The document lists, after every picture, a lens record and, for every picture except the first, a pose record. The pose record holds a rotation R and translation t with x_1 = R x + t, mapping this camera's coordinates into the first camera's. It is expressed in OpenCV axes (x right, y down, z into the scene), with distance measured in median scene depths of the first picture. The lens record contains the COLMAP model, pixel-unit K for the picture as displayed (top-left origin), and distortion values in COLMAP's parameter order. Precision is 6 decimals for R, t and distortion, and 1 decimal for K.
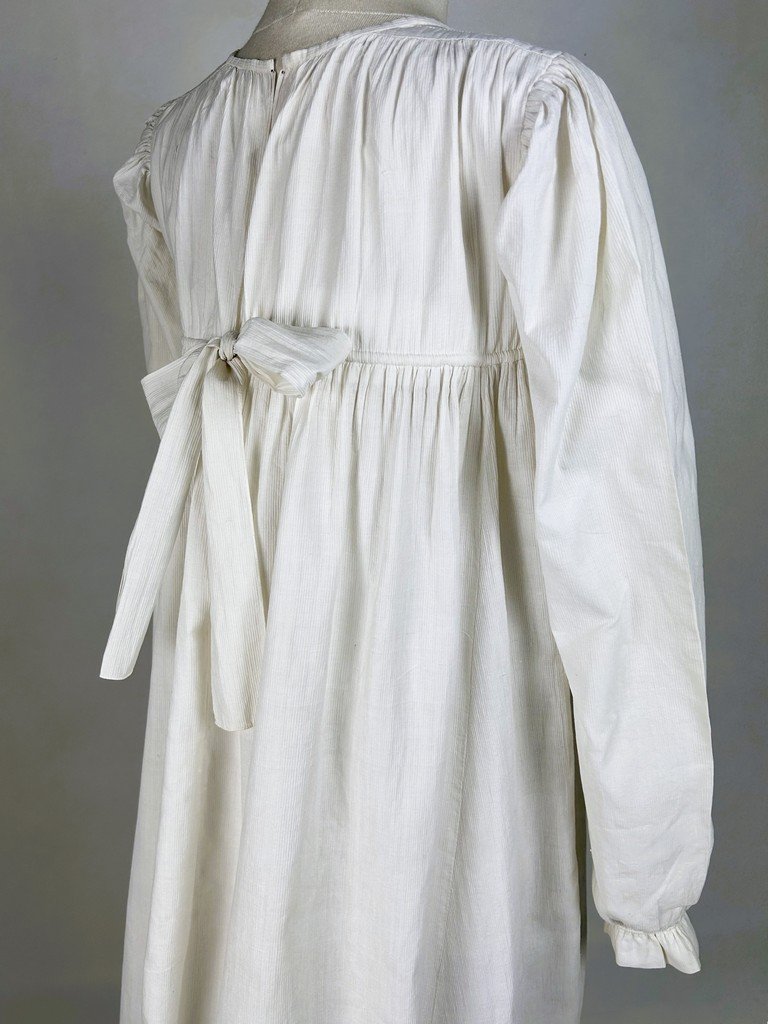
lens RADIAL K [[853.9, 0, 384.0], [0, 853.9, 512.0], [0, 0, 1]] dist [0.113416, -0.263204]
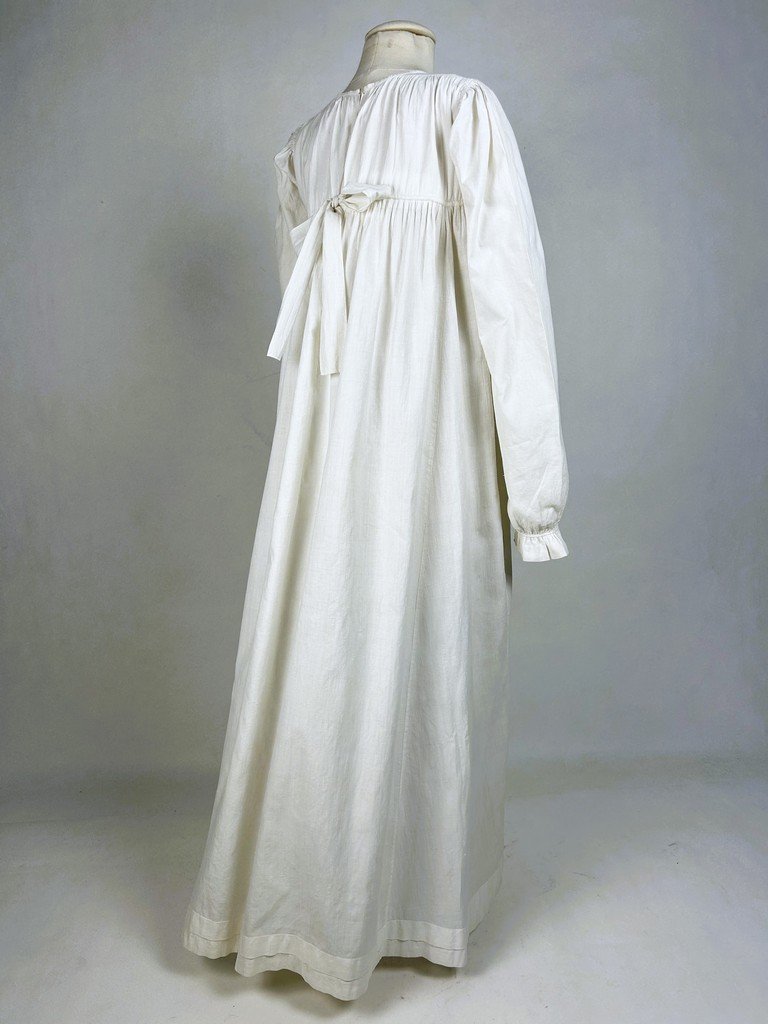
lens RADIAL K [[853.9, 0, 384.0], [0, 853.9, 512.0], [0, 0, 1]] dist [0.113416, -0.263204]
pose [[0.999740, 0.020172, -0.010662, -0.010361], [-0.021930, 0.978495, -0.205103, 1.109414], [0.006295, 0.205284, 0.978682, -1.104106]]
